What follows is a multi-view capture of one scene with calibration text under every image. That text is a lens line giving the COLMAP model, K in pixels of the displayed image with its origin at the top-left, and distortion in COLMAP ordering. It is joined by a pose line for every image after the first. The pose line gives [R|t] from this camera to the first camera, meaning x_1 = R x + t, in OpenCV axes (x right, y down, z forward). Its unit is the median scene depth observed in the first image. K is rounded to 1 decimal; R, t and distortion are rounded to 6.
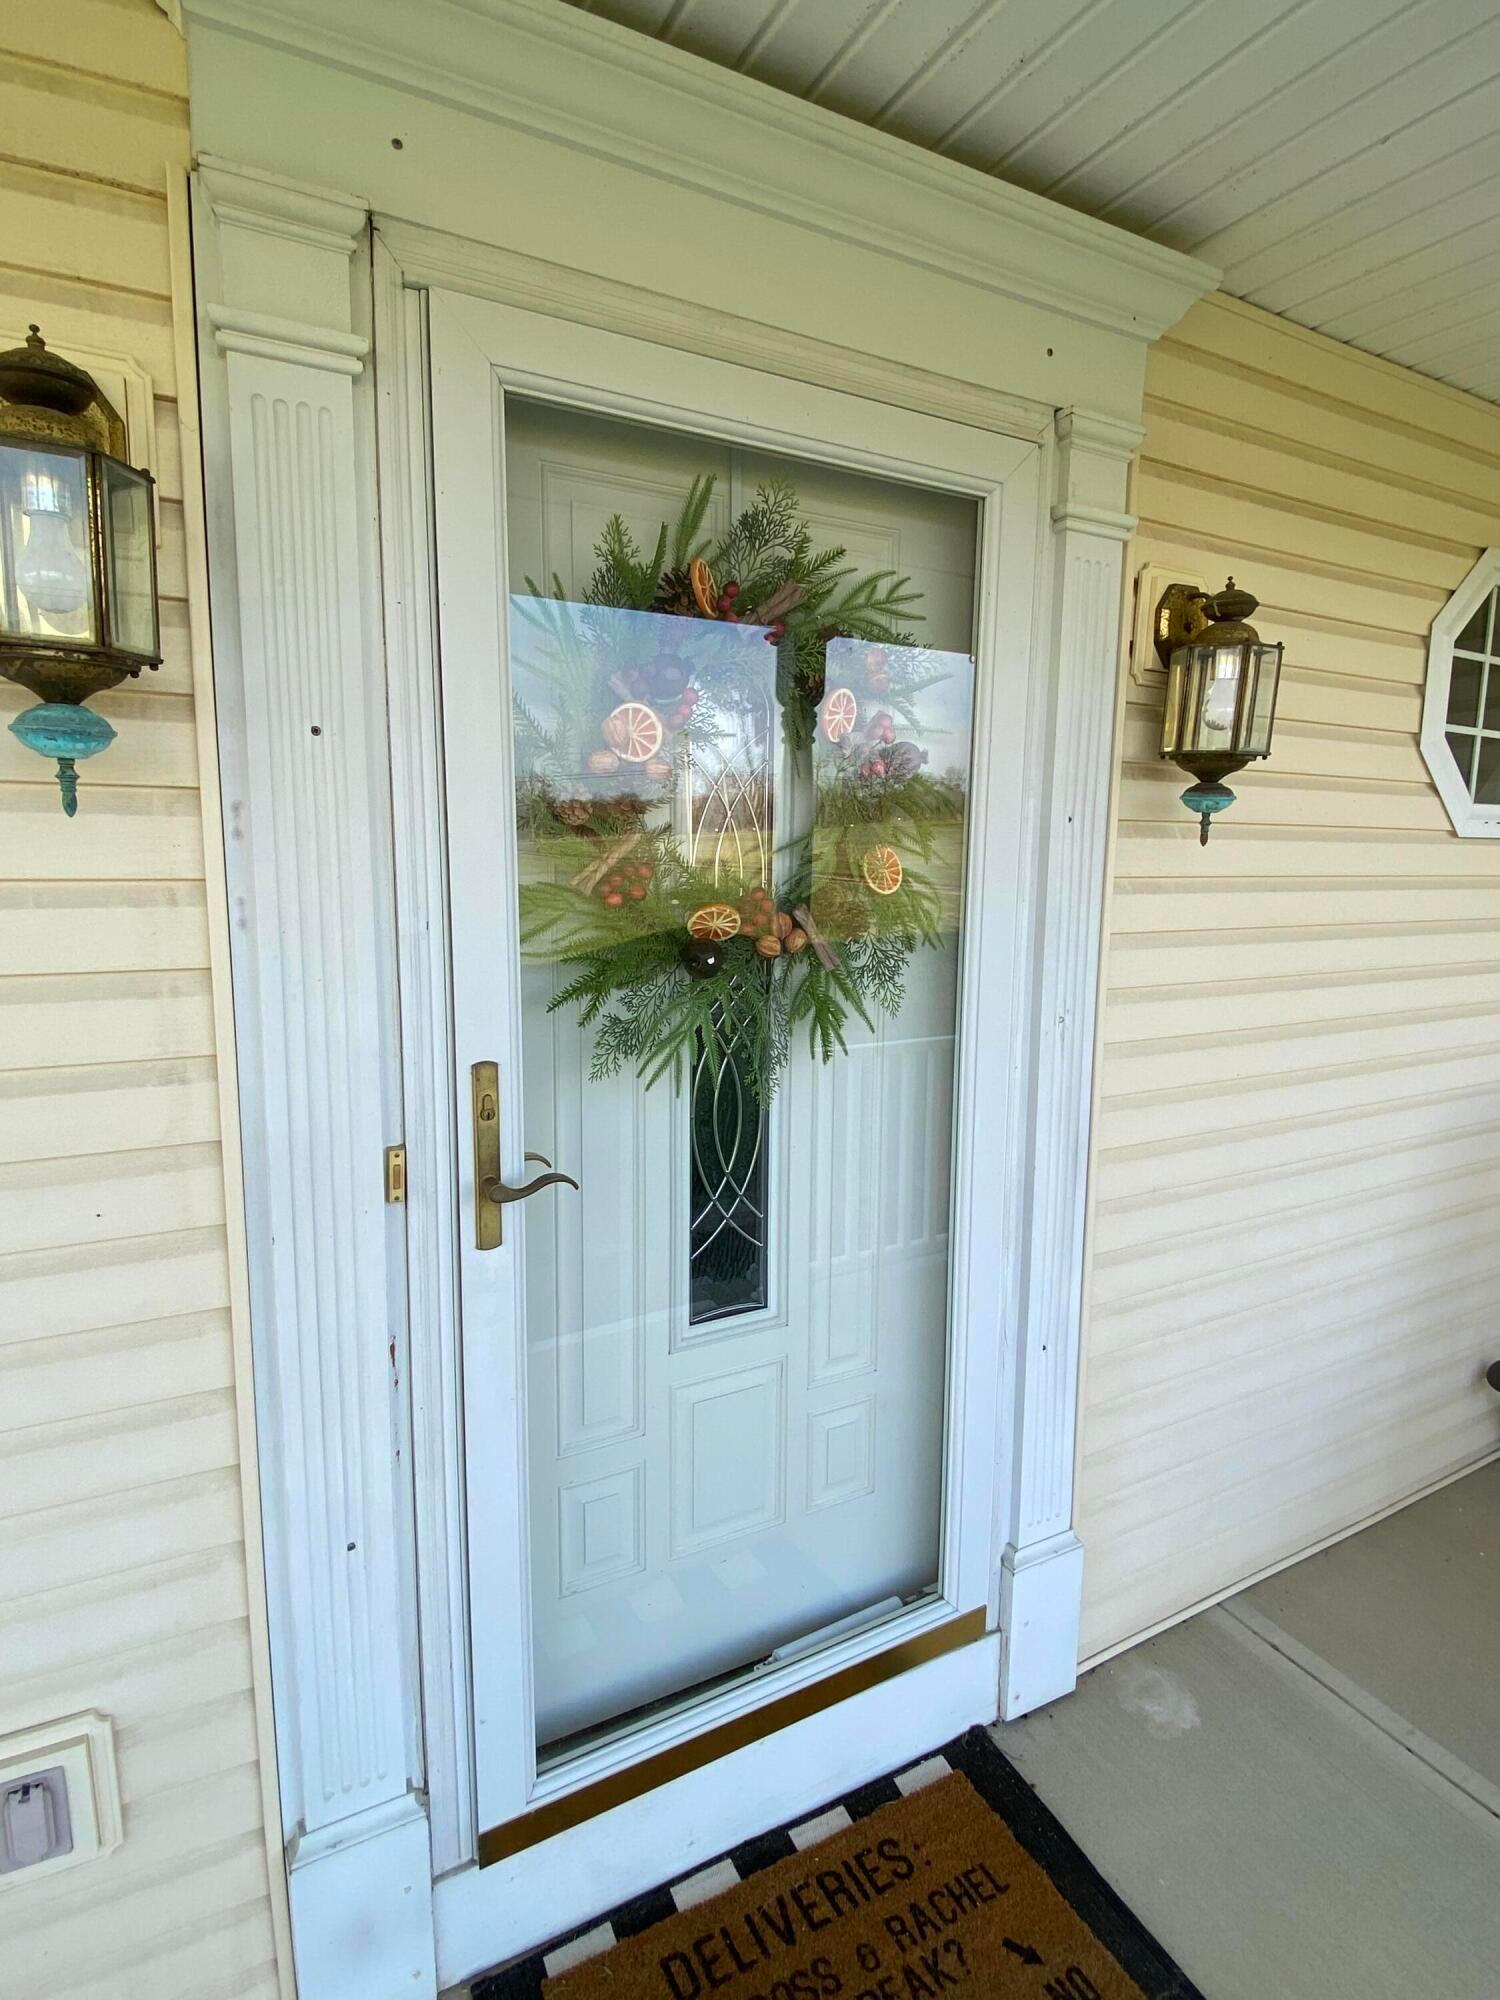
lens RADIAL K [[1026.9, 0, 740.7], [0, 1026.9, 1003.6], [0, 0, 1]] dist [-0.001620, -0.005147]
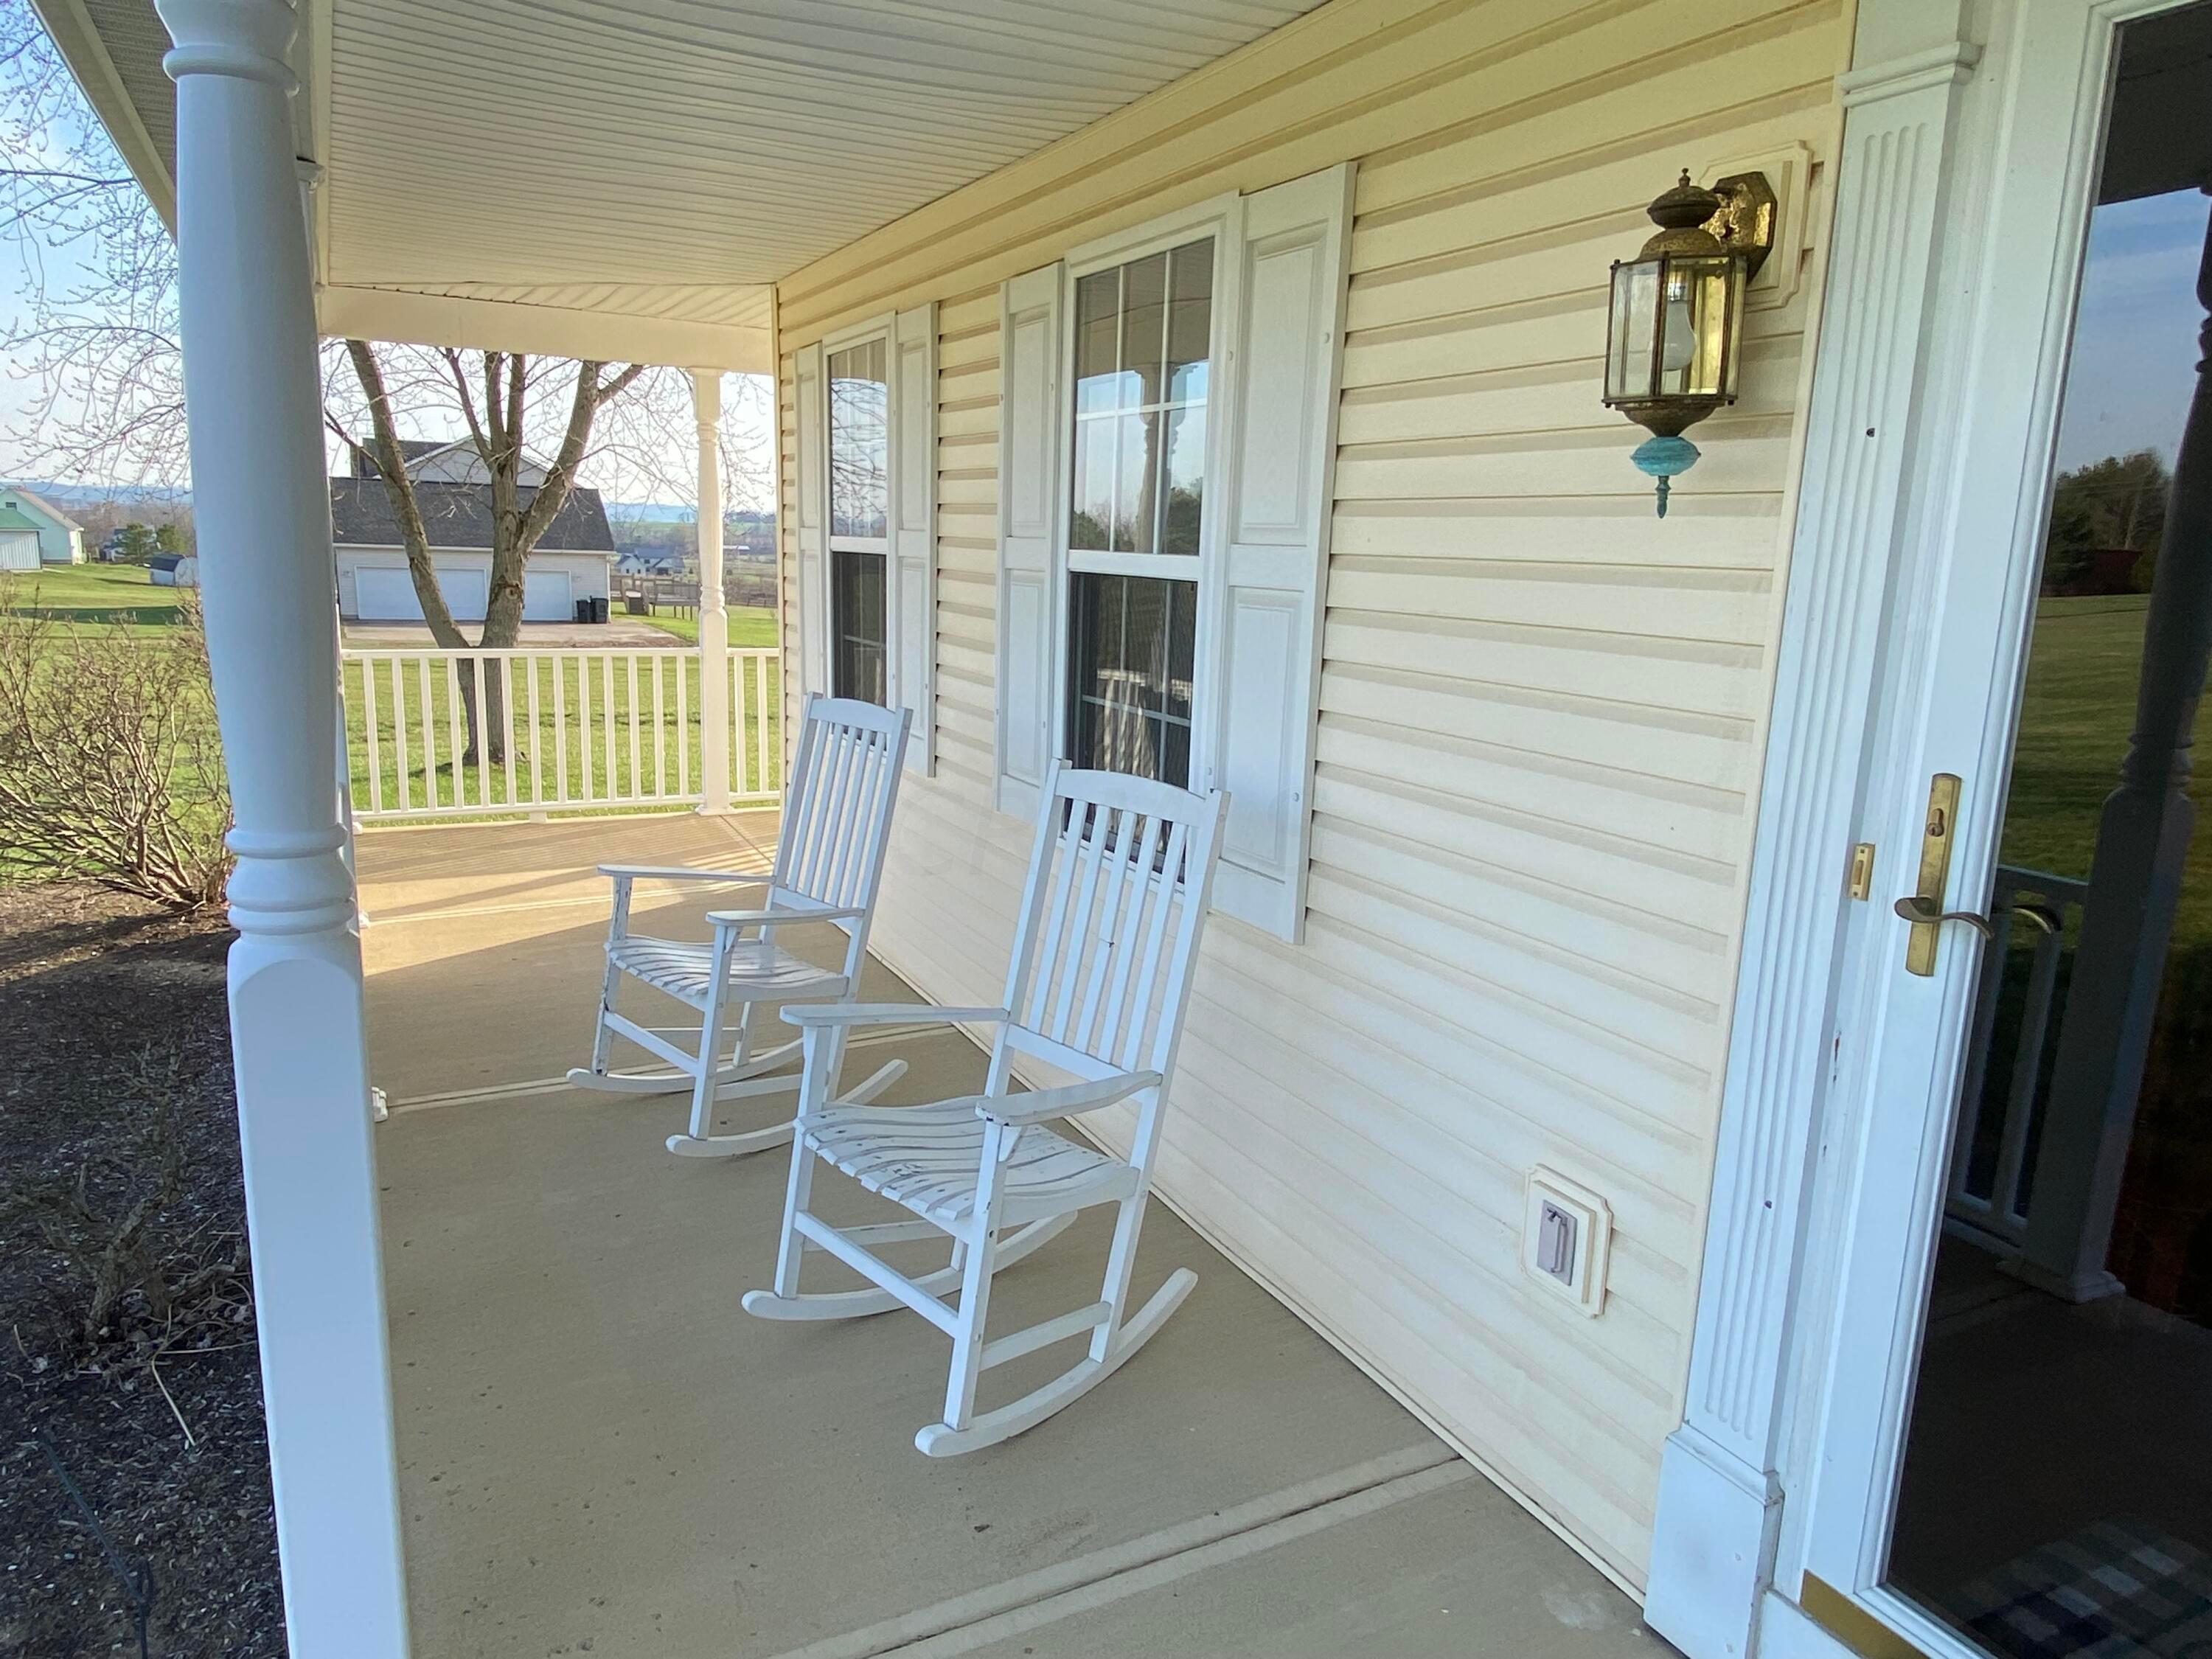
lens RADIAL K [[1445.9, 0, 1106.0], [0, 1445.9, 821.1], [0, 0, 1]] dist [0.017700, 0.000593]
pose [[-0.006003, 0.185422, -0.982641, 0.862513], [-0.172467, 0.967741, 0.183664, -0.011172], [0.984997, 0.170576, 0.026170, 0.180500]]
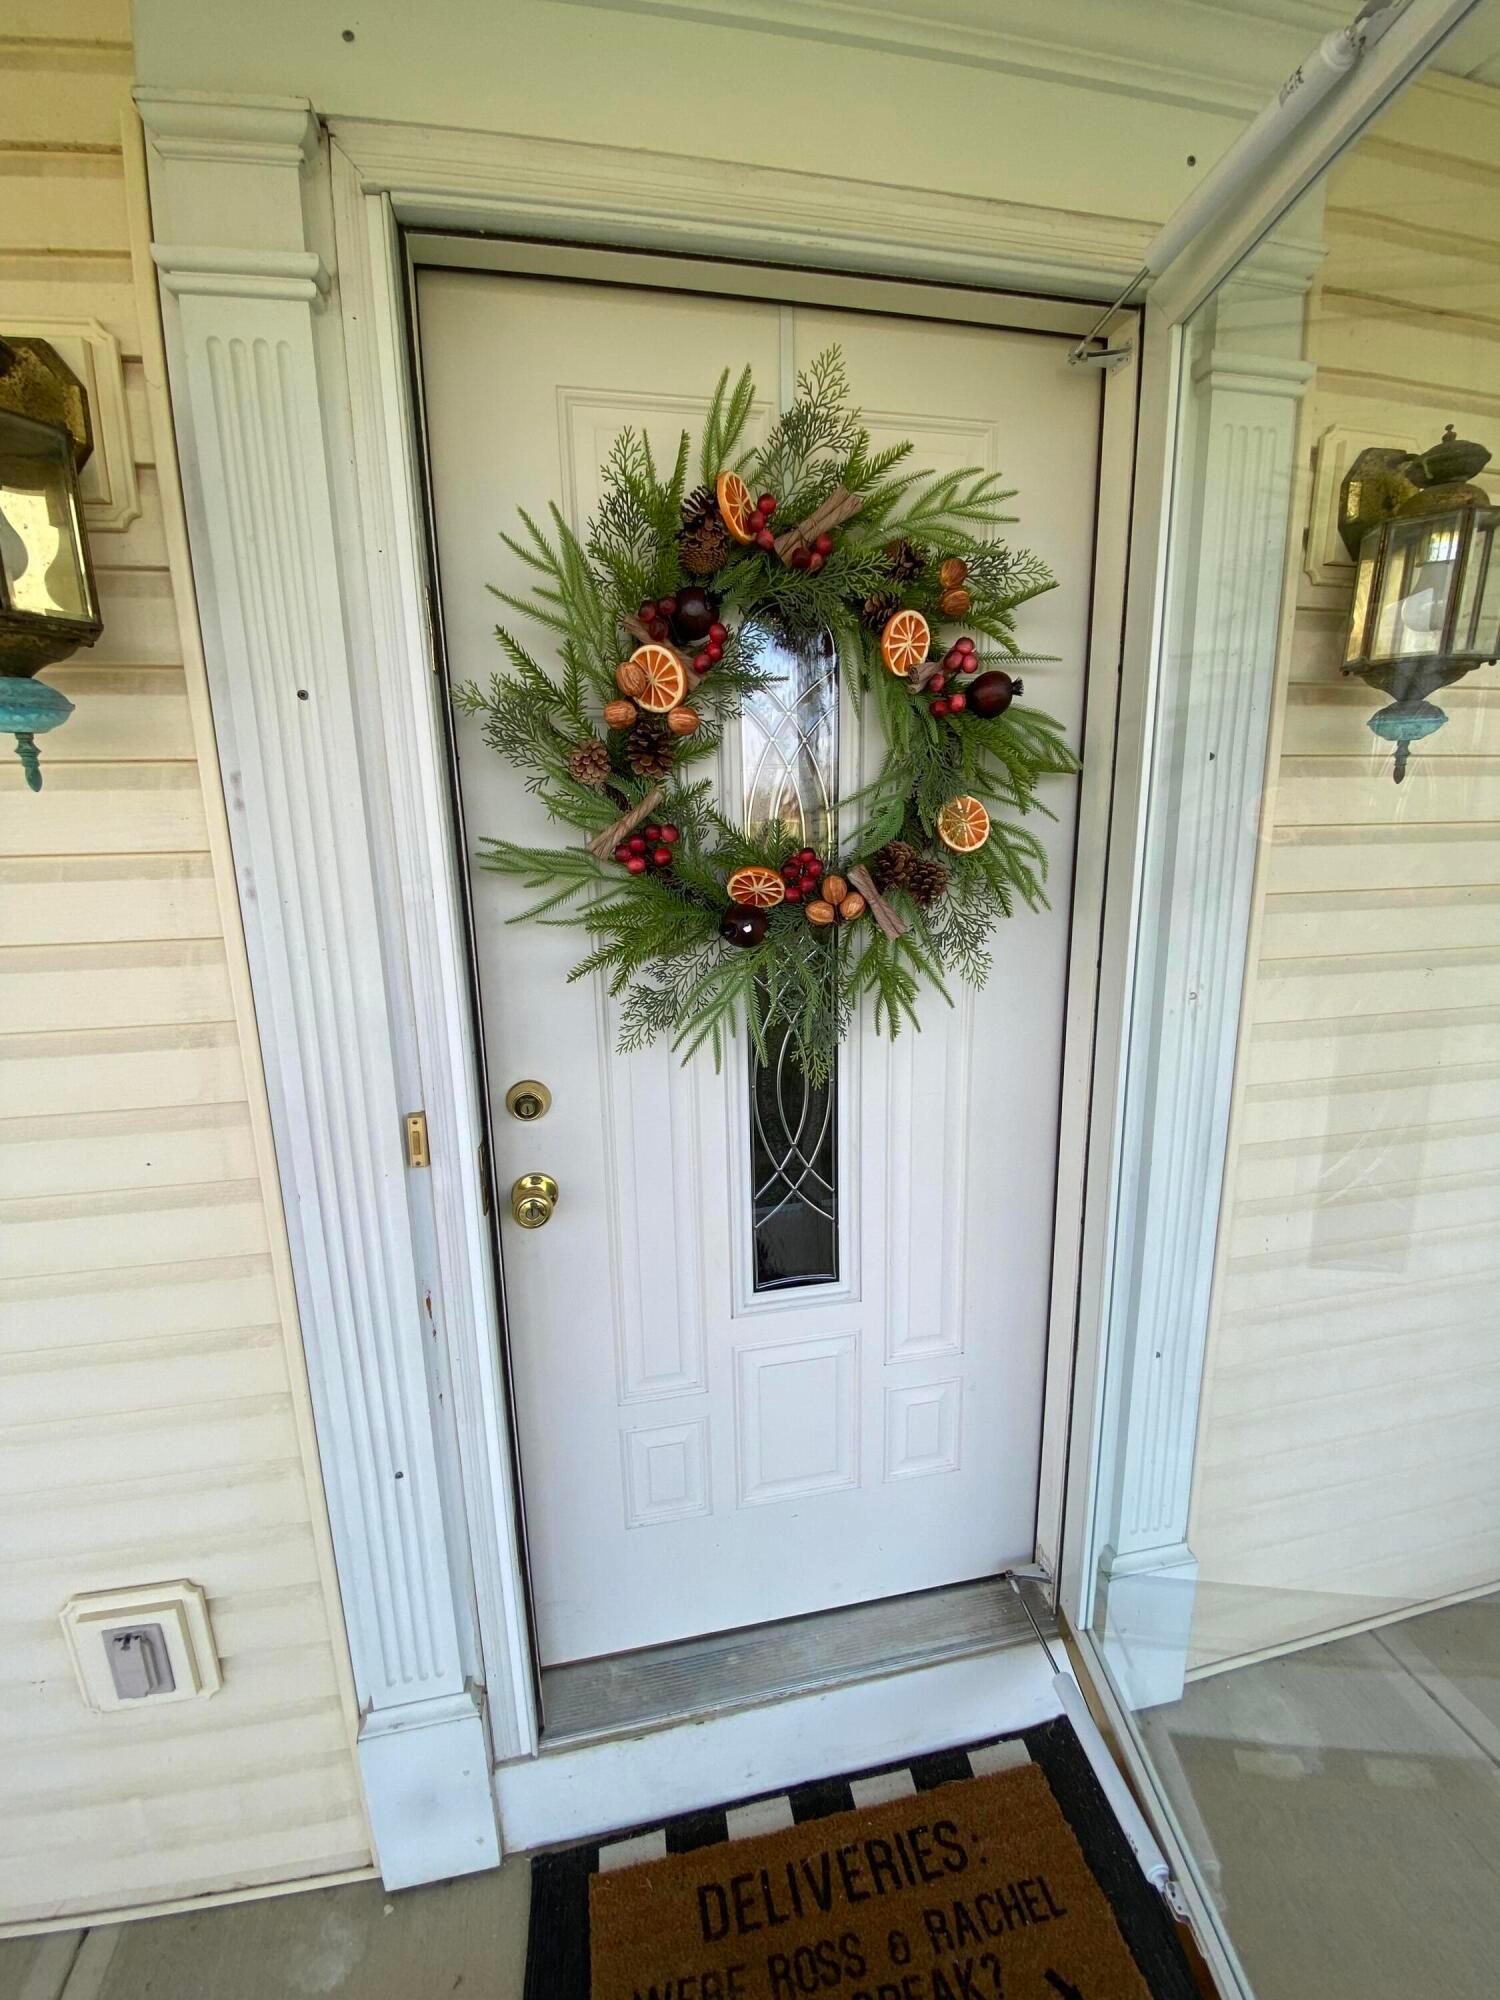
lens RADIAL K [[822.5, 0, 756.1], [0, 822.5, 996.1], [0, 0, 1]] dist [-0.001610, -0.010515]
pose [[0.960514, 0.030768, -0.276526, 0.167228], [-0.012019, 0.997527, 0.069244, -0.028991], [0.277972, -0.063186, 0.958509, 0.263469]]
